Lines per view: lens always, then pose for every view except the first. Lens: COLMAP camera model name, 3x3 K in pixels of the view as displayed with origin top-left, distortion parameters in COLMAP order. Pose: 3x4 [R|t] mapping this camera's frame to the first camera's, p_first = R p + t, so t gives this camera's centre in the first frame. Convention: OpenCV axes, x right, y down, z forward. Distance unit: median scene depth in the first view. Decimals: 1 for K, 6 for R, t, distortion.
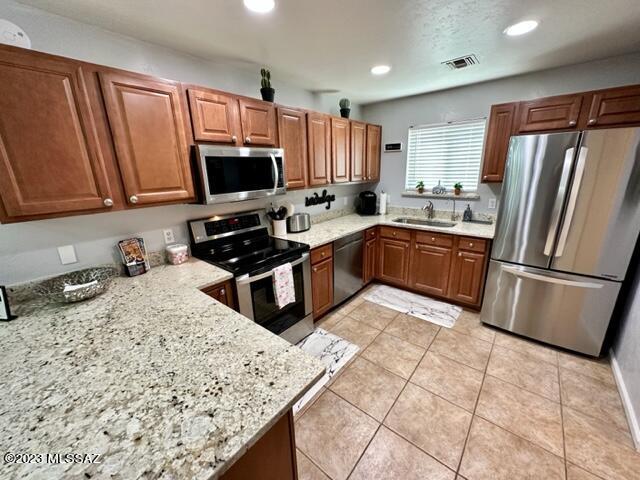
lens RADIAL K [[255.7, 0, 320.0], [0, 255.7, 240.0], [0, 0, 1]] dist [-0.002284, 0.000432]
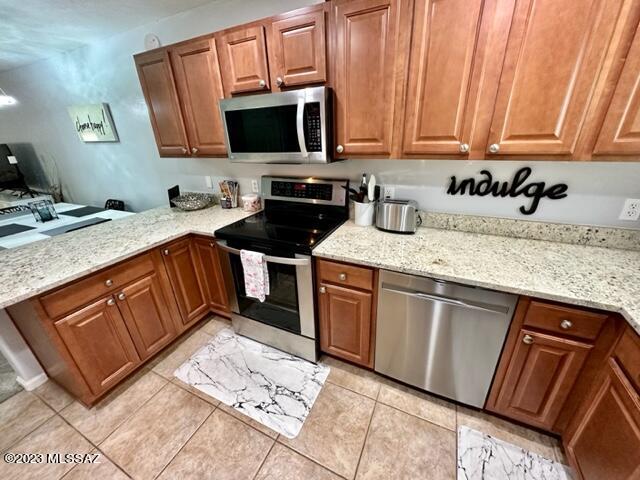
lens RADIAL K [[255.7, 0, 320.0], [0, 255.7, 240.0], [0, 0, 1]] dist [-0.002284, 0.000432]
pose [[0.246683, 0.396655, -0.884201, 0.461783], [-0.230200, 0.910267, 0.344125, -0.200031], [0.941358, 0.118653, 0.315858, 0.729260]]
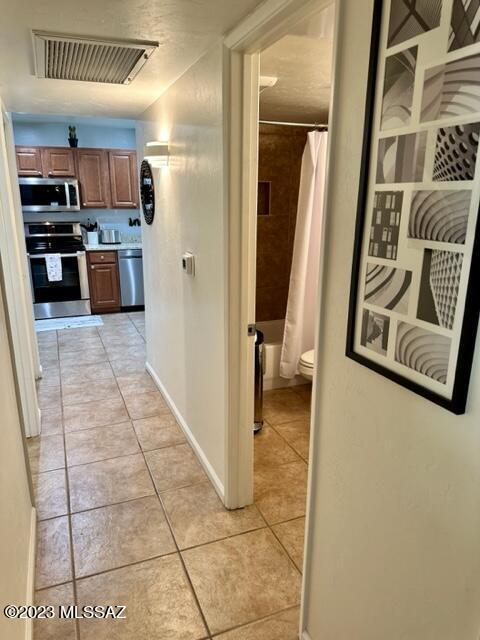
lens RADIAL K [[453.5, 0, 236.8], [0, 453.5, 320.5], [0, 0, 1]] dist [0.076043, -0.094449]
pose [[0.880638, 0.148850, -0.449800, 1.690935], [-0.150829, 0.988052, 0.031670, 0.191211], [0.449140, 0.039953, 0.892567, -0.773881]]
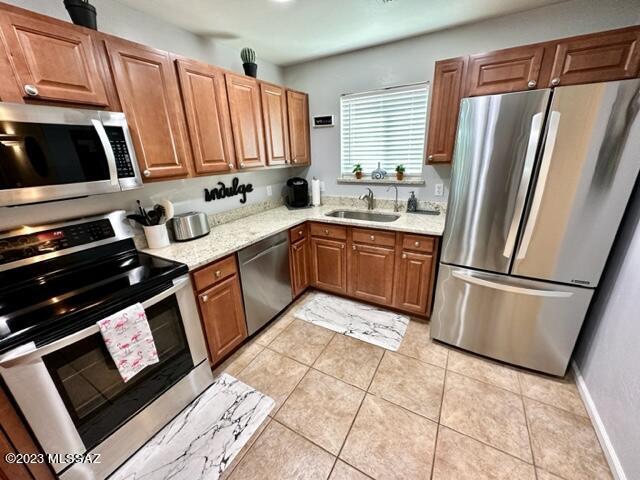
lens RADIAL K [[255.7, 0, 320.0], [0, 255.7, 240.0], [0, 0, 1]] dist [-0.002284, 0.000432]
pose [[0.984901, -0.064225, 0.160767, 0.171076], [0.055253, 0.996688, 0.059670, -0.057679], [-0.164066, -0.049886, 0.985187, 0.271587]]
